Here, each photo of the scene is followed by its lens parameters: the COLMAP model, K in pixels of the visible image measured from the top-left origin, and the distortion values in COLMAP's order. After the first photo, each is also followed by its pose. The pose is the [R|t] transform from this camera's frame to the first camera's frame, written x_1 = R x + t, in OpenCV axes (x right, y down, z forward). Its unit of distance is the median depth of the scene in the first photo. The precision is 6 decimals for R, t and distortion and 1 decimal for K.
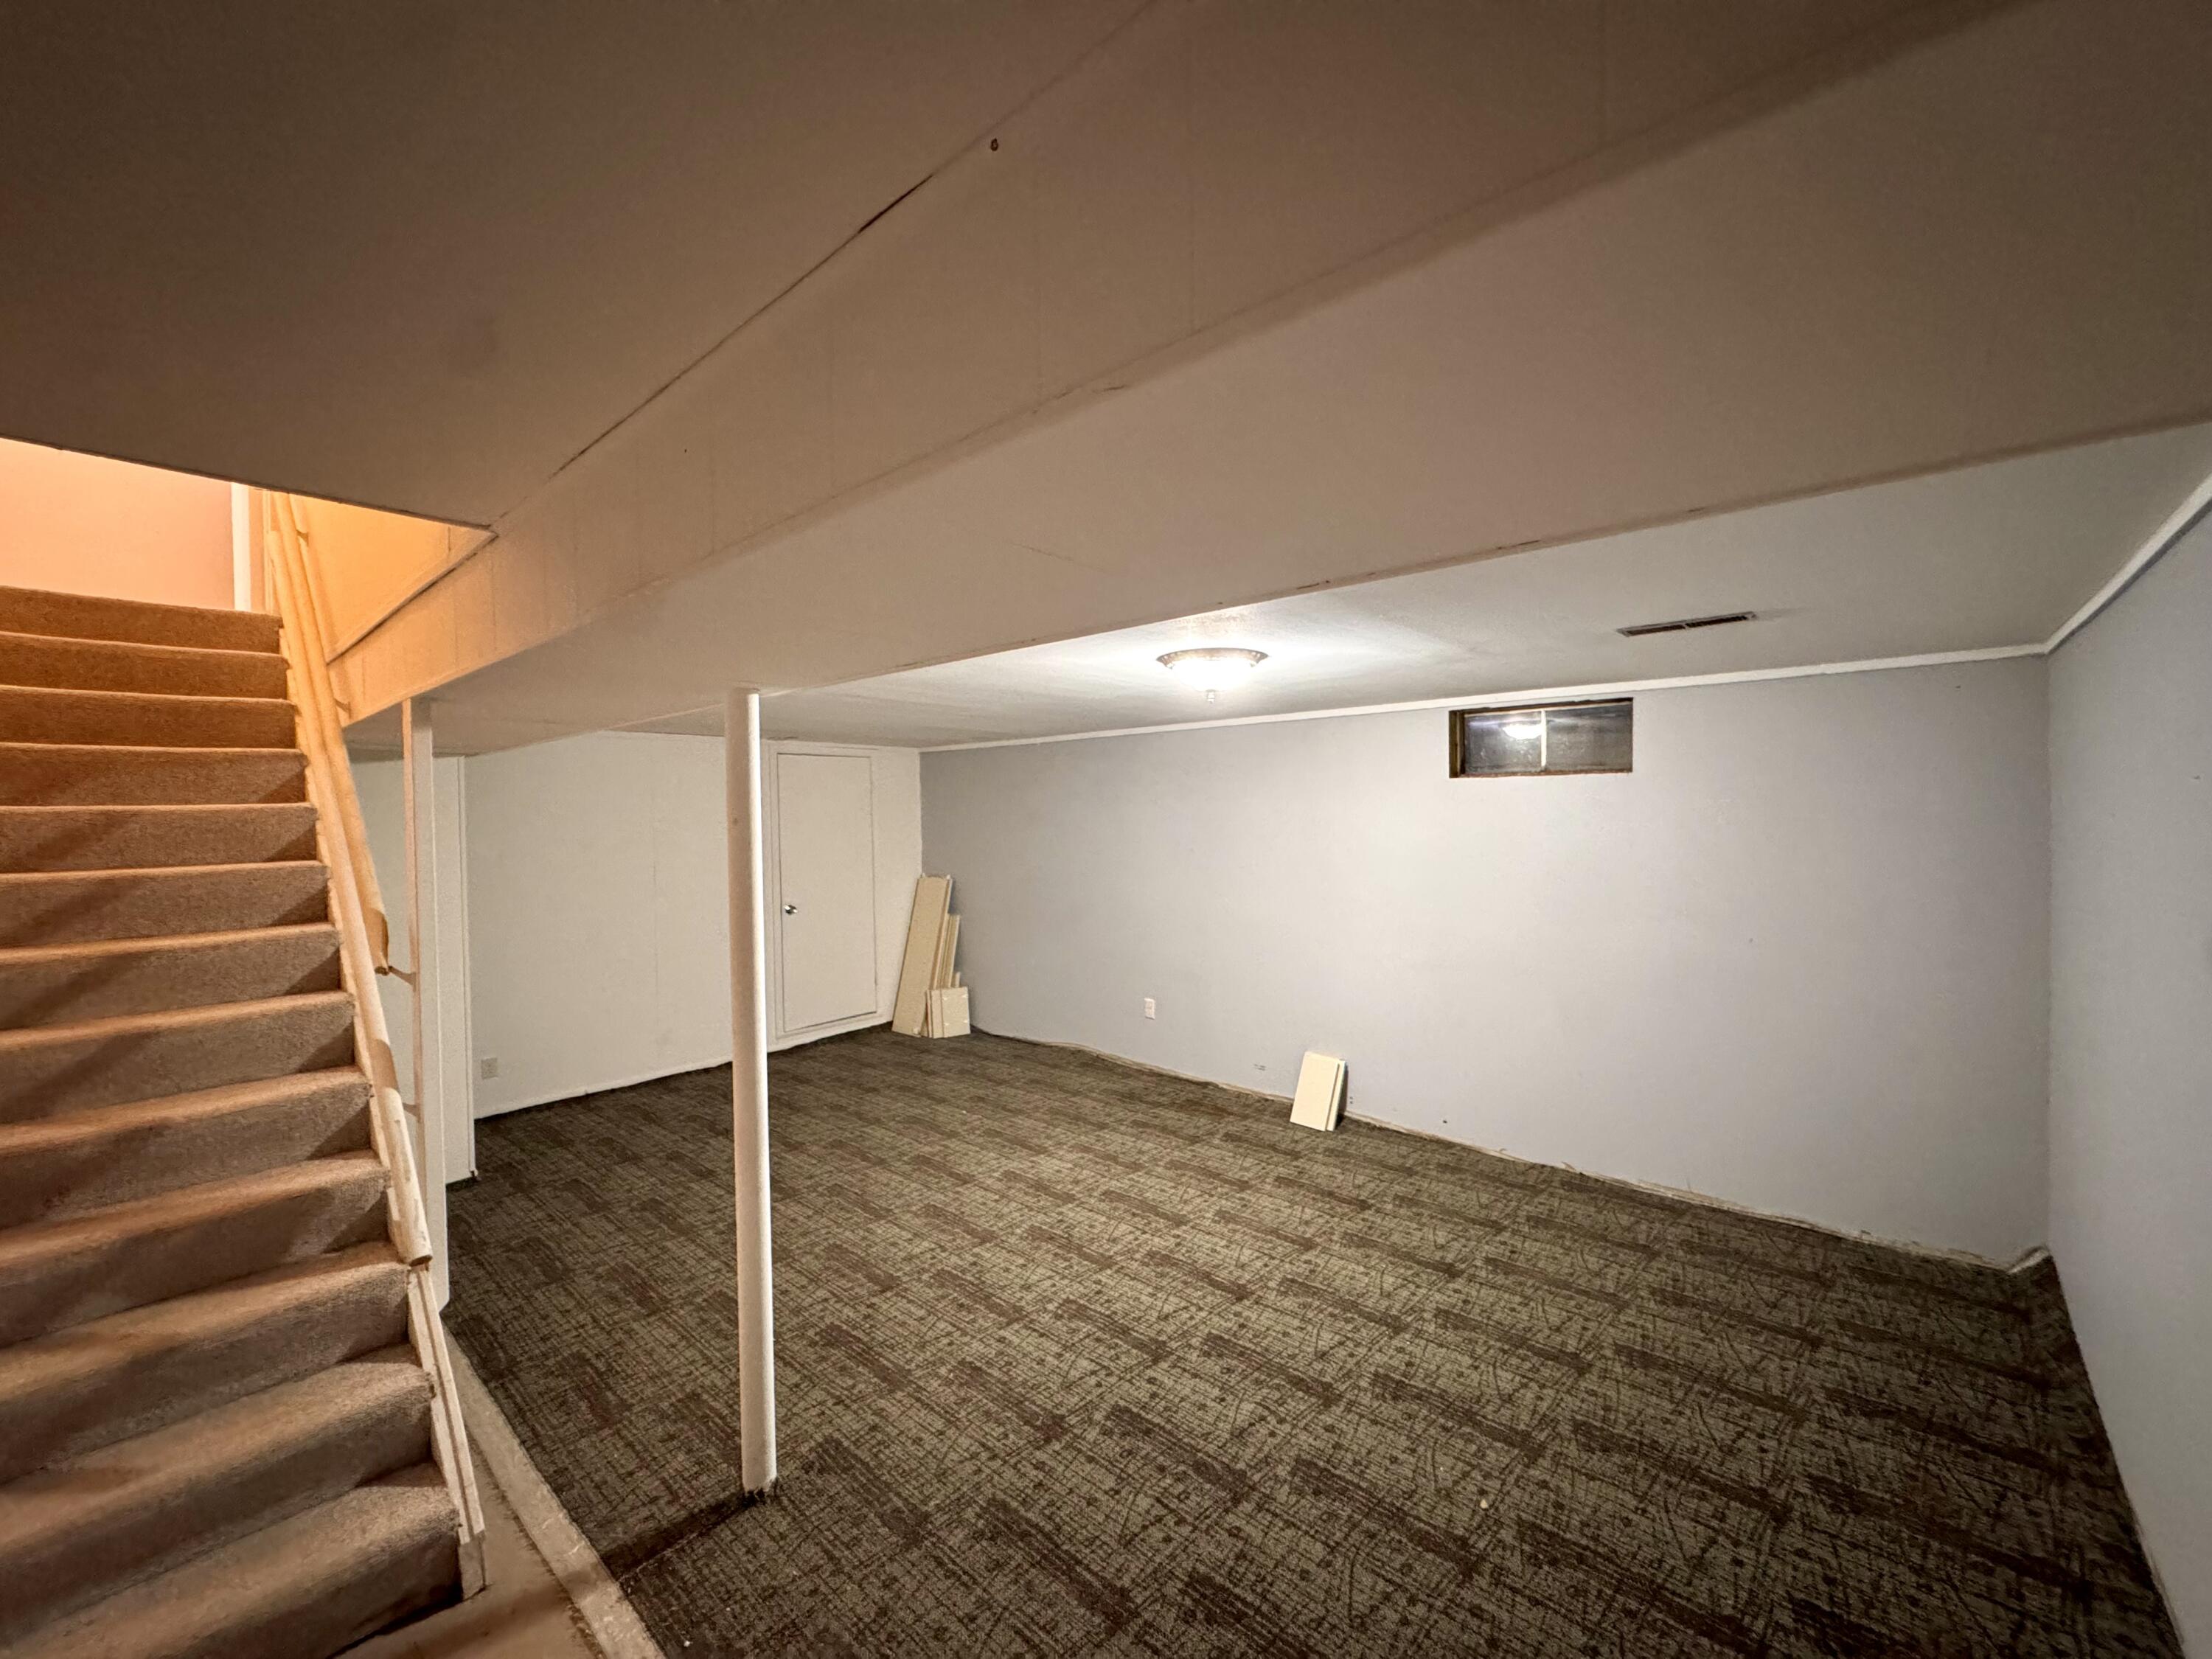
lens RADIAL K [[886.4, 0, 1109.1], [0, 886.4, 824.6], [0, 0, 1]] dist [0.011466, 0.000607]
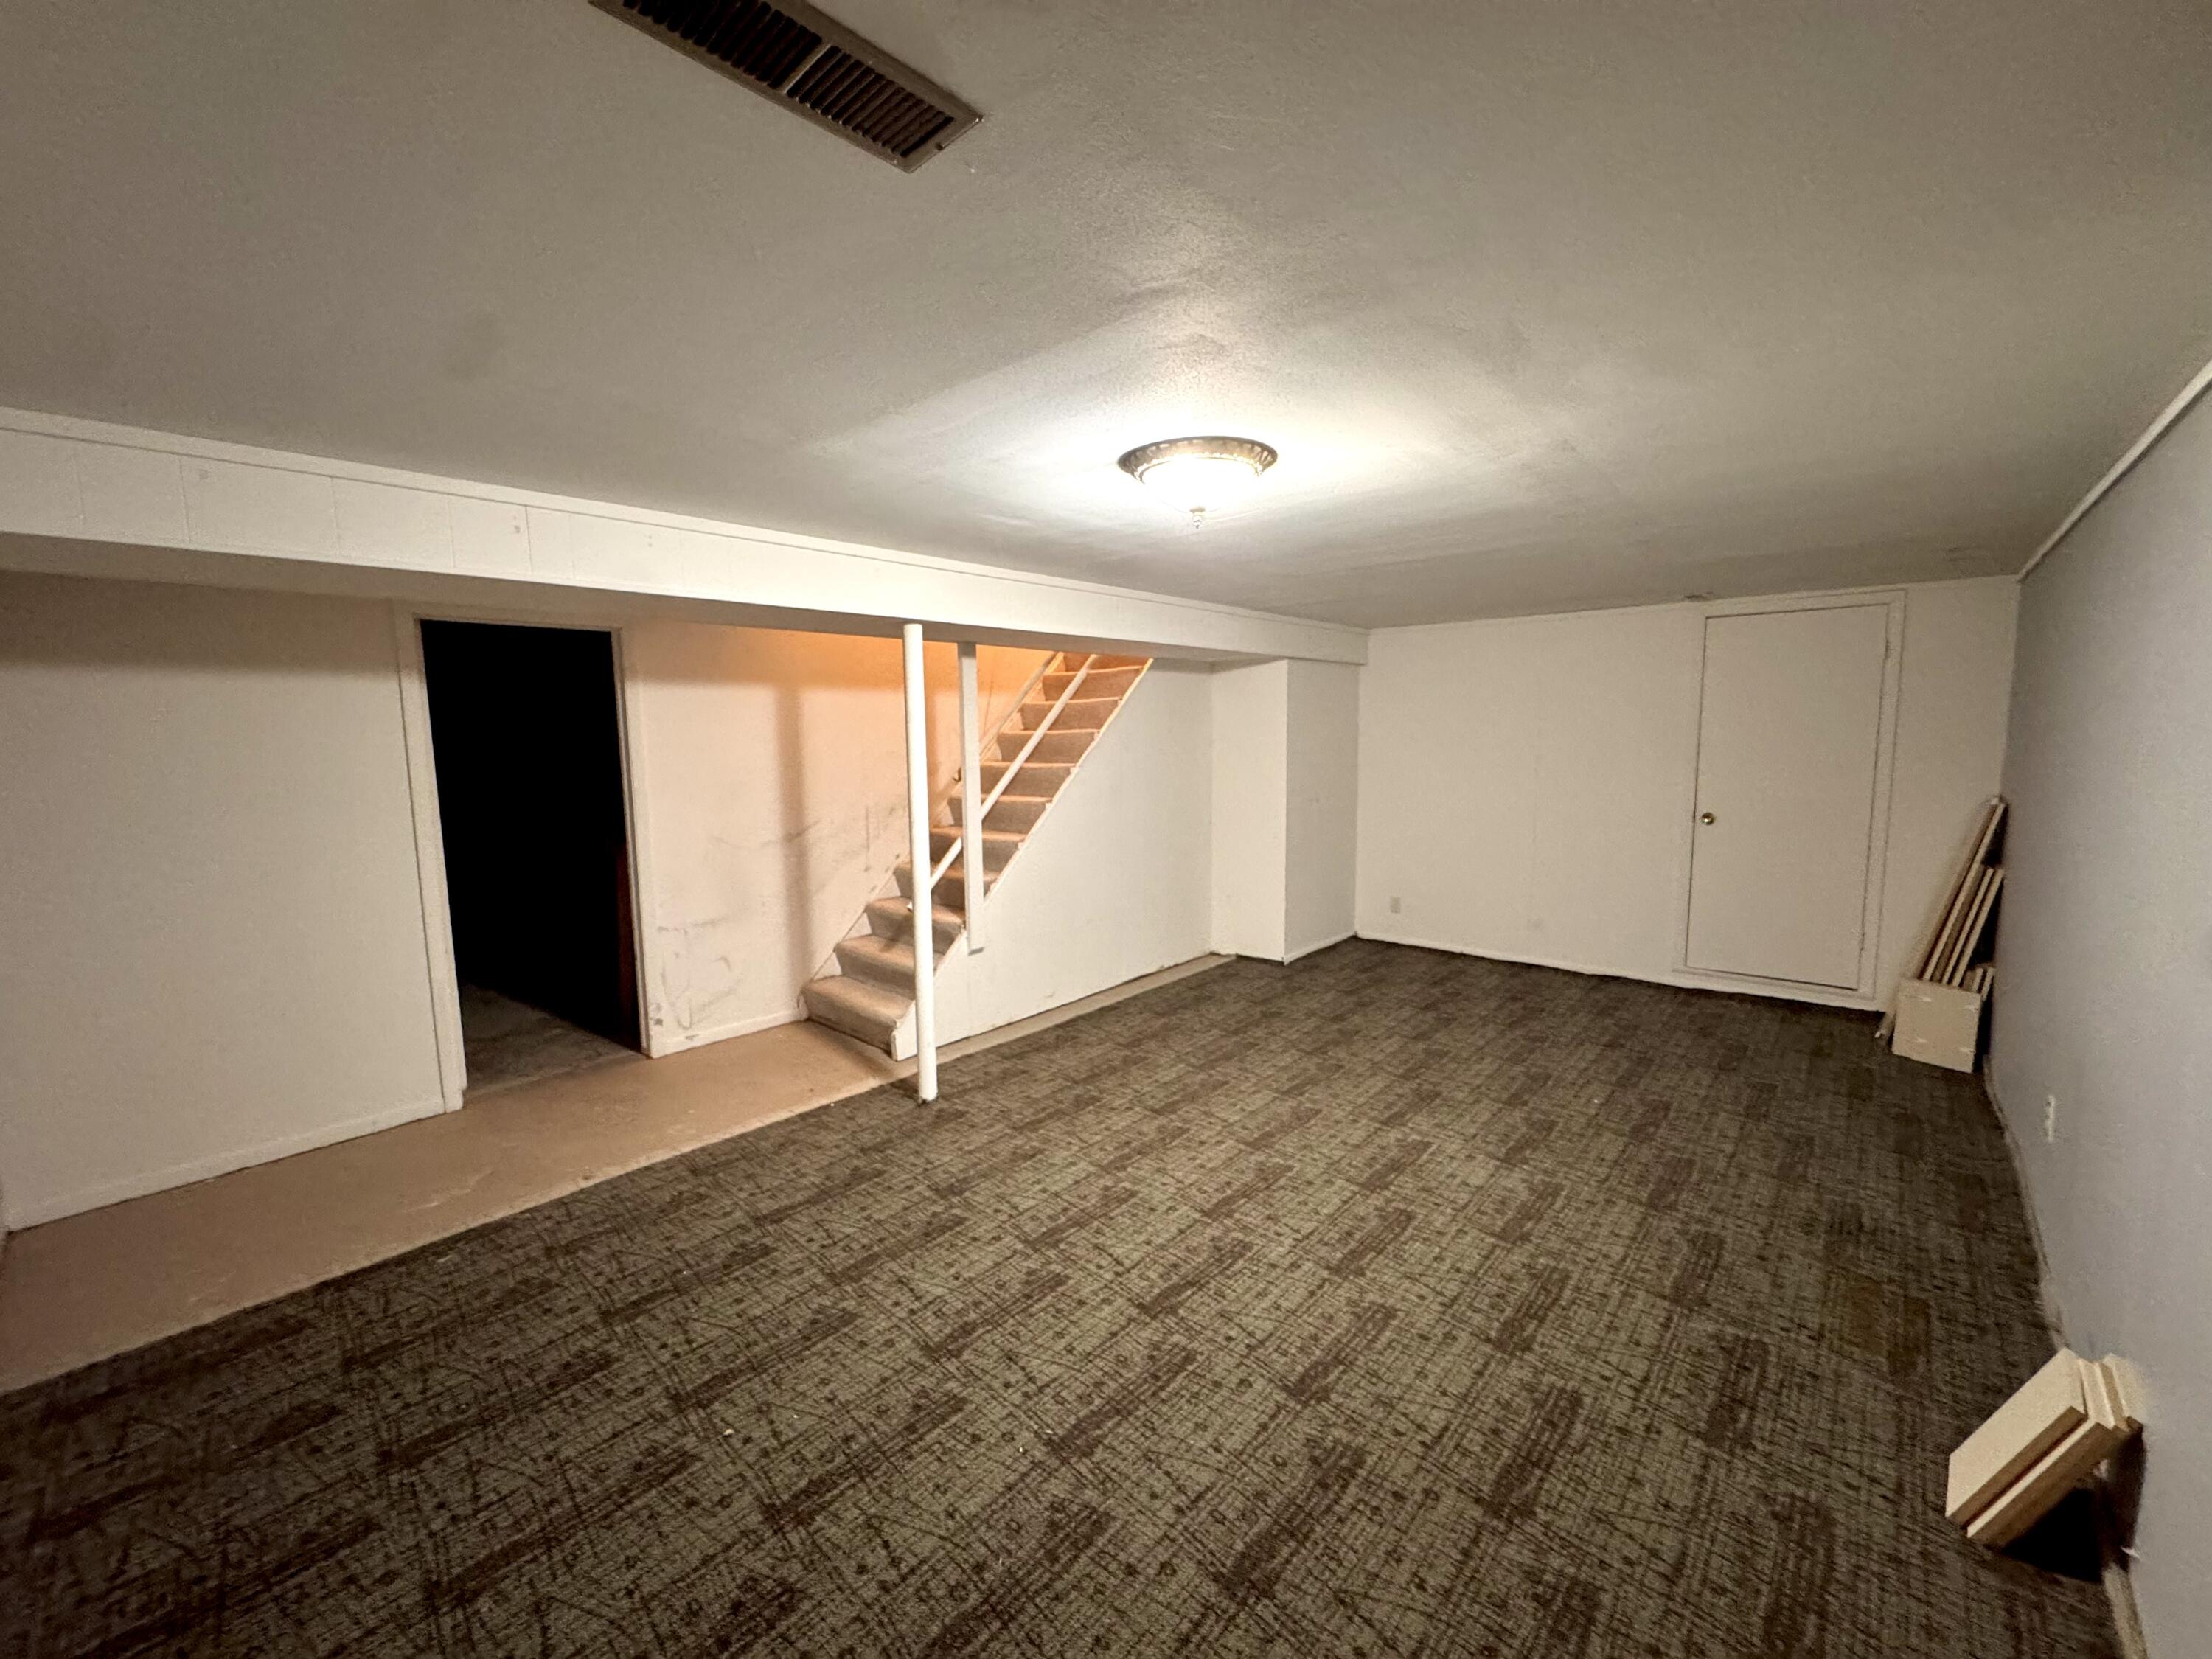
lens RADIAL K [[820.7, 0, 1111.5], [0, 820.7, 827.5], [0, 0, 1]] dist [0.011654, -0.000500]
pose [[0.029480, 0.131488, -0.990879, 0.825778], [0.003514, 0.991290, 0.131647, -0.010433], [0.999559, -0.007362, 0.028761, 0.927774]]
